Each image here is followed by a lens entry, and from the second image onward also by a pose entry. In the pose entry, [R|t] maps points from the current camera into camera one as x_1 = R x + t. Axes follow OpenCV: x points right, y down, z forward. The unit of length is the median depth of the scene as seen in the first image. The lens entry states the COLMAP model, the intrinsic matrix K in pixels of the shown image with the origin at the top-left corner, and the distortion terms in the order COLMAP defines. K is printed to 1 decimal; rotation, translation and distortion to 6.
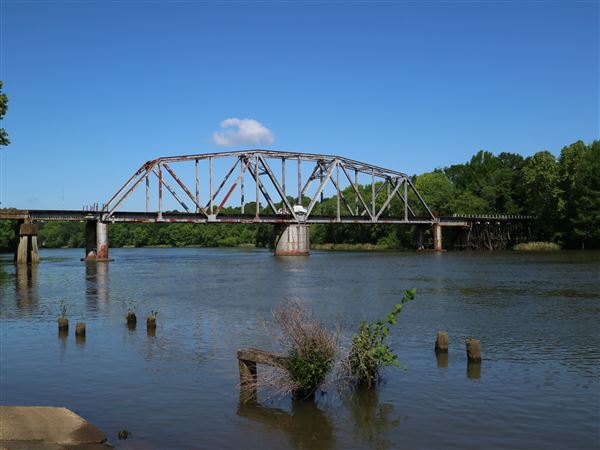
lens RADIAL K [[648.3, 0, 304.1], [0, 648.3, 231.6], [0, 0, 1]] dist [-0.005033, 0.028650]
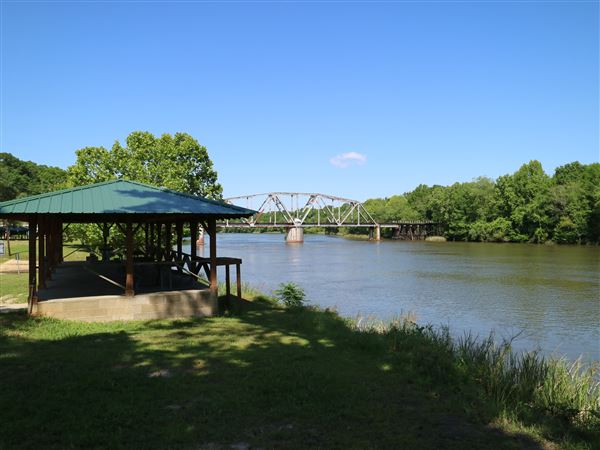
lens RADIAL K [[442.6, 0, 300.0], [0, 442.6, 225.0], [0, 0, 1]] dist [-0.046884, 0.063996]
pose [[0.981425, 0.007169, -0.191714, 0.237224], [-0.005628, 0.999947, 0.008581, -0.027358], [0.191765, -0.007343, 0.981413, -0.337073]]
